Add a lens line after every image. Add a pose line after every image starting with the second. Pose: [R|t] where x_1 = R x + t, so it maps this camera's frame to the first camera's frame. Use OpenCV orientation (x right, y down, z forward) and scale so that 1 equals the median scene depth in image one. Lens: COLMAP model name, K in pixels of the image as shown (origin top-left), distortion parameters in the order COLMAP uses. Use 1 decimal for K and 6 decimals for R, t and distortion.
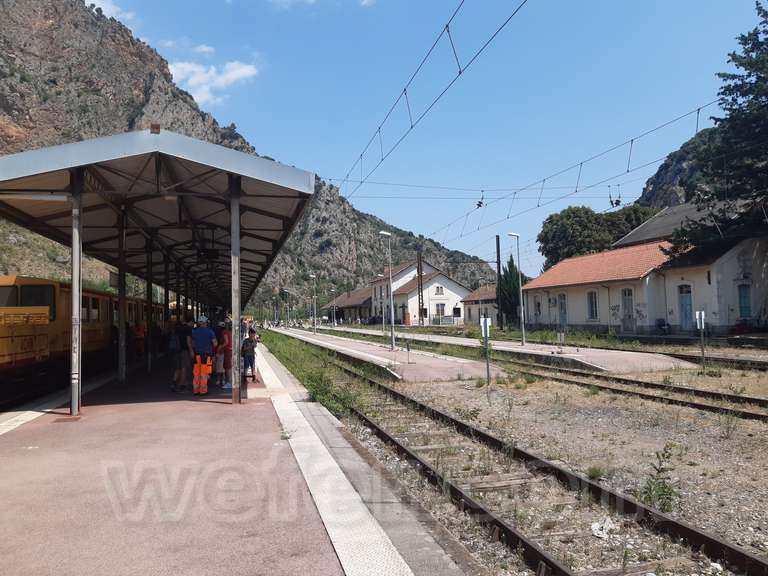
lens RADIAL K [[590.9, 0, 396.7], [0, 590.9, 286.1], [0, 0, 1]] dist [0.007023, -0.053468]
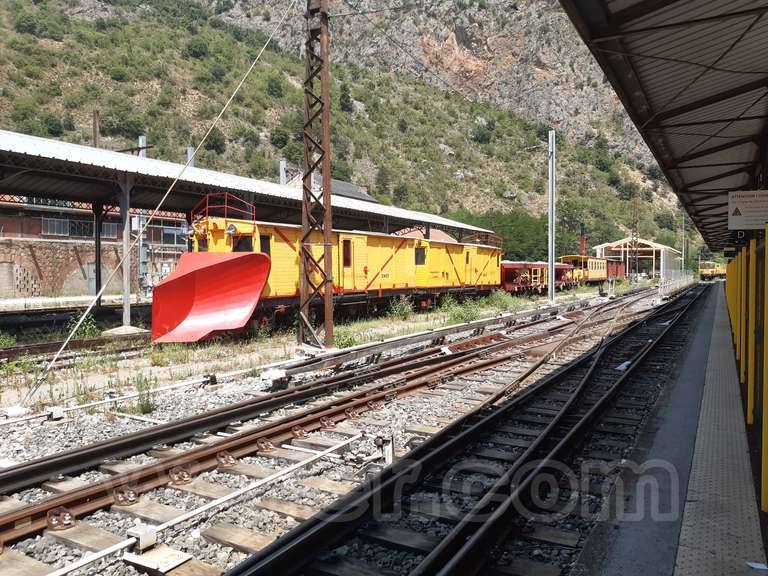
lens RADIAL K [[596.4, 0, 386.3], [0, 596.4, 276.2], [0, 0, 1]] dist [0.070733, -0.131220]
pose [[0.718389, 0.041446, -0.694406, -0.049191], [0.007674, 0.997691, 0.067486, 0.008882], [0.695599, -0.053810, 0.716412, 0.145367]]
